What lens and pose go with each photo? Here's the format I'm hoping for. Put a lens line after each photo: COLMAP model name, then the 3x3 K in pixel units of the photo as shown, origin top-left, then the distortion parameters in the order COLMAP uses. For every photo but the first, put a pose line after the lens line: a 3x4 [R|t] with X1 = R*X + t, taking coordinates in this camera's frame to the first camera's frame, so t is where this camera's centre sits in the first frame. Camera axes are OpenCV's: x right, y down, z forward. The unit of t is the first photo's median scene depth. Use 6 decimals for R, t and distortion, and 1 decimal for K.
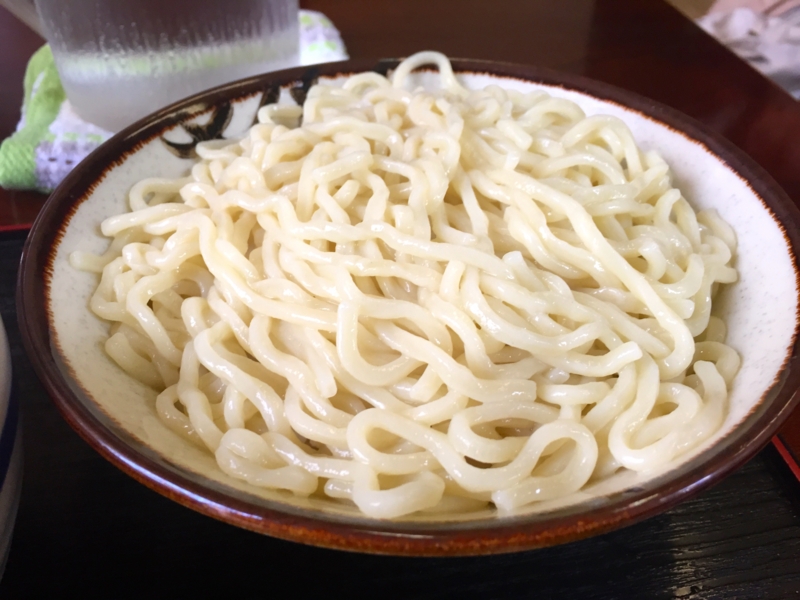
lens RADIAL K [[717.6, 0, 402.1], [0, 717.6, 295.8], [0, 0, 1]] dist [0.054254, -0.076386]
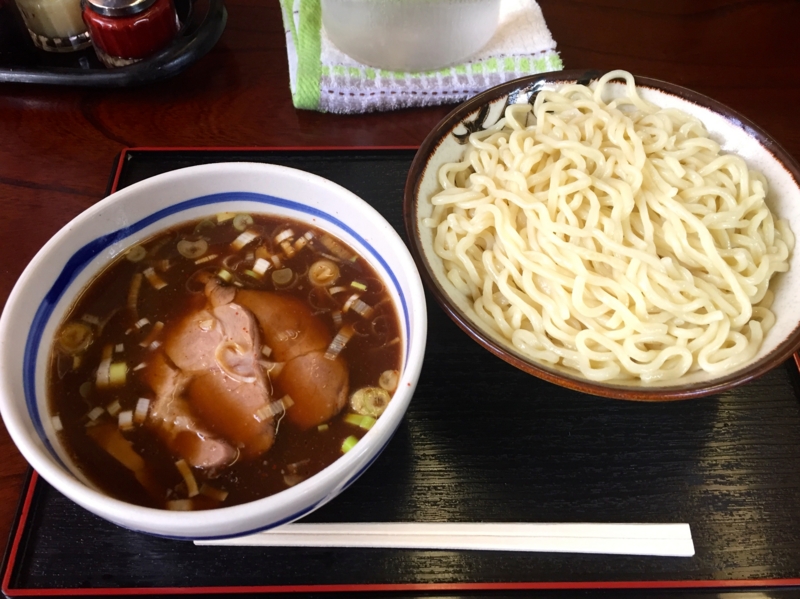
lens RADIAL K [[717.6, 0, 394.2], [0, 717.6, 300.6], [0, 0, 1]] dist [0.054254, -0.076386]
pose [[0.988510, 0.117526, -0.095056, -0.352402], [-0.087592, 0.957894, 0.273437, -0.389825], [0.123190, -0.261969, 0.957182, -0.938233]]
